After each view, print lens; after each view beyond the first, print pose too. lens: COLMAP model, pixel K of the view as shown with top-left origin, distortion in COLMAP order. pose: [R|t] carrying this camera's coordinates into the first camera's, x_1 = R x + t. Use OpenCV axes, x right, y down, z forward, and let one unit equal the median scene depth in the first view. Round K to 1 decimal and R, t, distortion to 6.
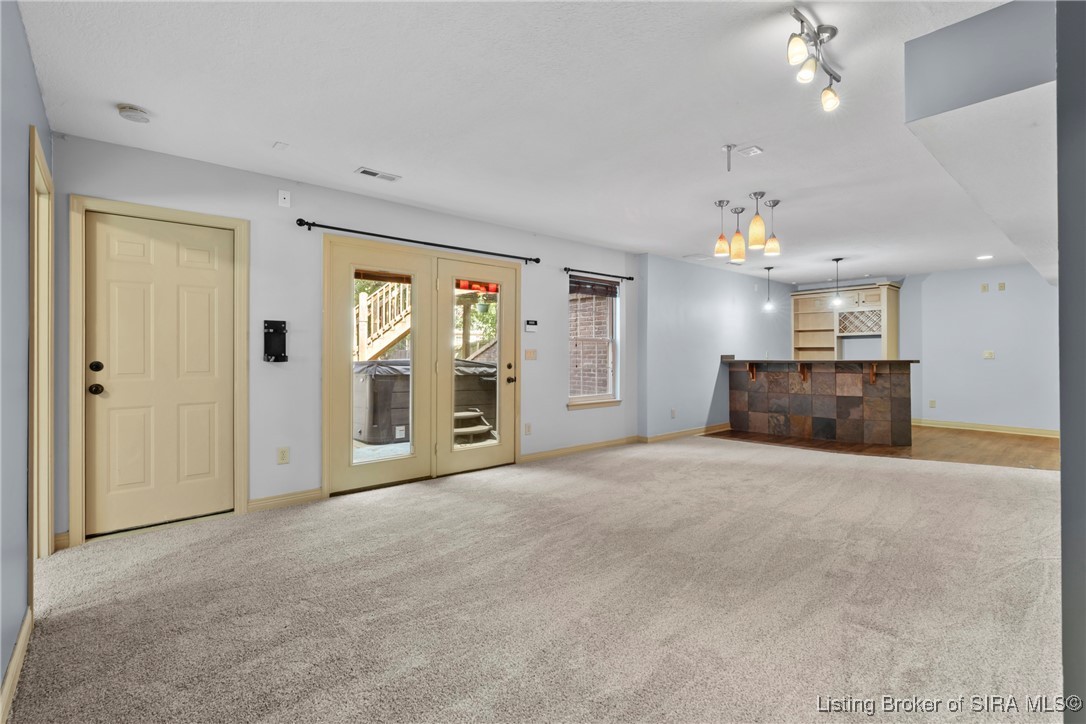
lens RADIAL K [[493.9, 0, 544.3], [0, 493.9, 350.0], [0, 0, 1]] dist [-0.010038, 0.003238]
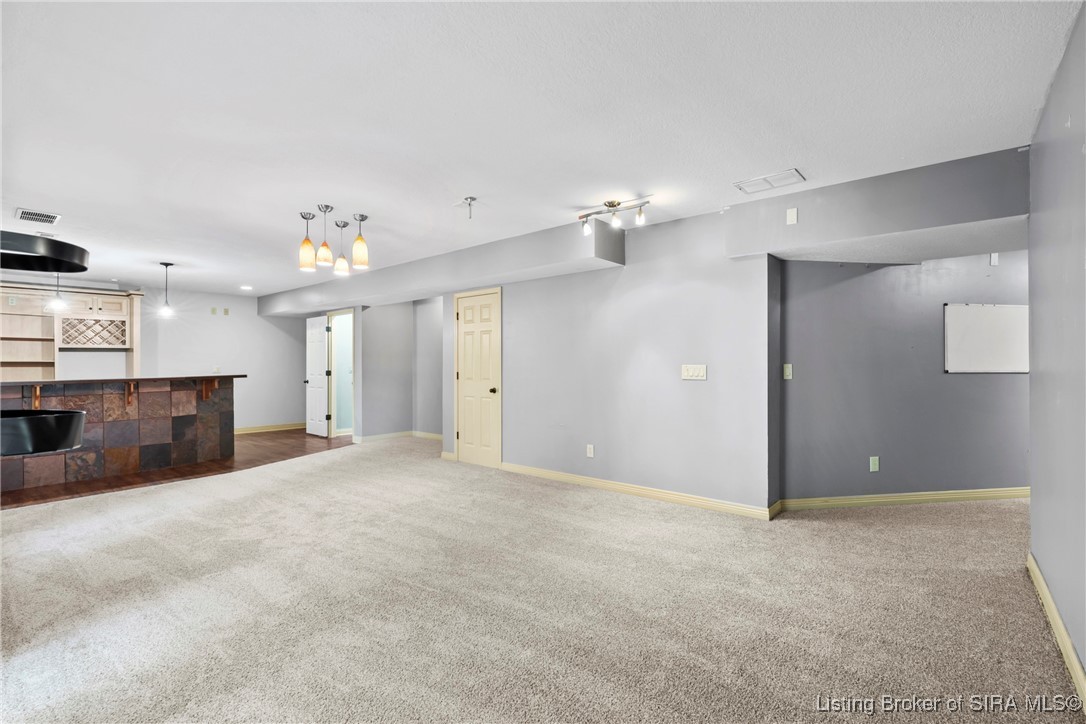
lens RADIAL K [[493.9, 0, 545.5], [0, 493.9, 362.3], [0, 0, 1]] dist [-0.010038, 0.003238]
pose [[-0.155264, 0.005211, 0.987859, -0.415269], [-0.000081, 0.999986, -0.005288, -0.001343], [-0.987873, -0.000901, -0.155262, 0.492266]]
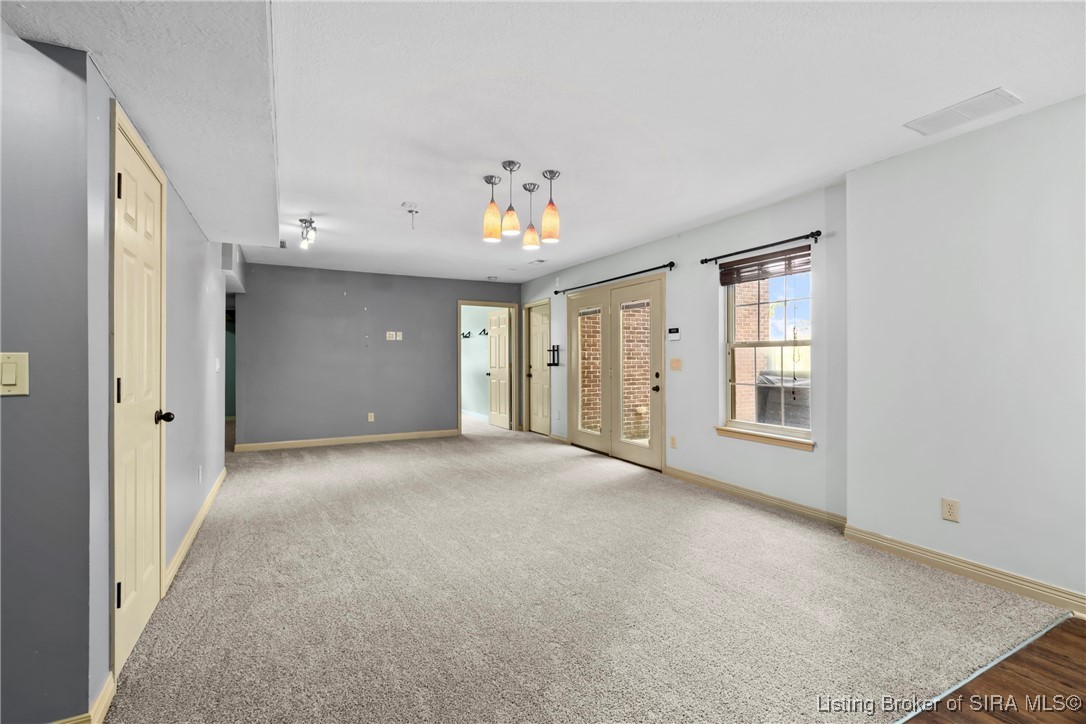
lens RADIAL K [[493.9, 0, 545.5], [0, 493.9, 363.1], [0, 0, 1]] dist [-0.010038, 0.003238]
pose [[-0.229536, 0.002182, -0.973298, 0.798402], [-0.000310, 0.999997, 0.002315, 0.003923], [0.973300, 0.000833, -0.229535, 0.819304]]
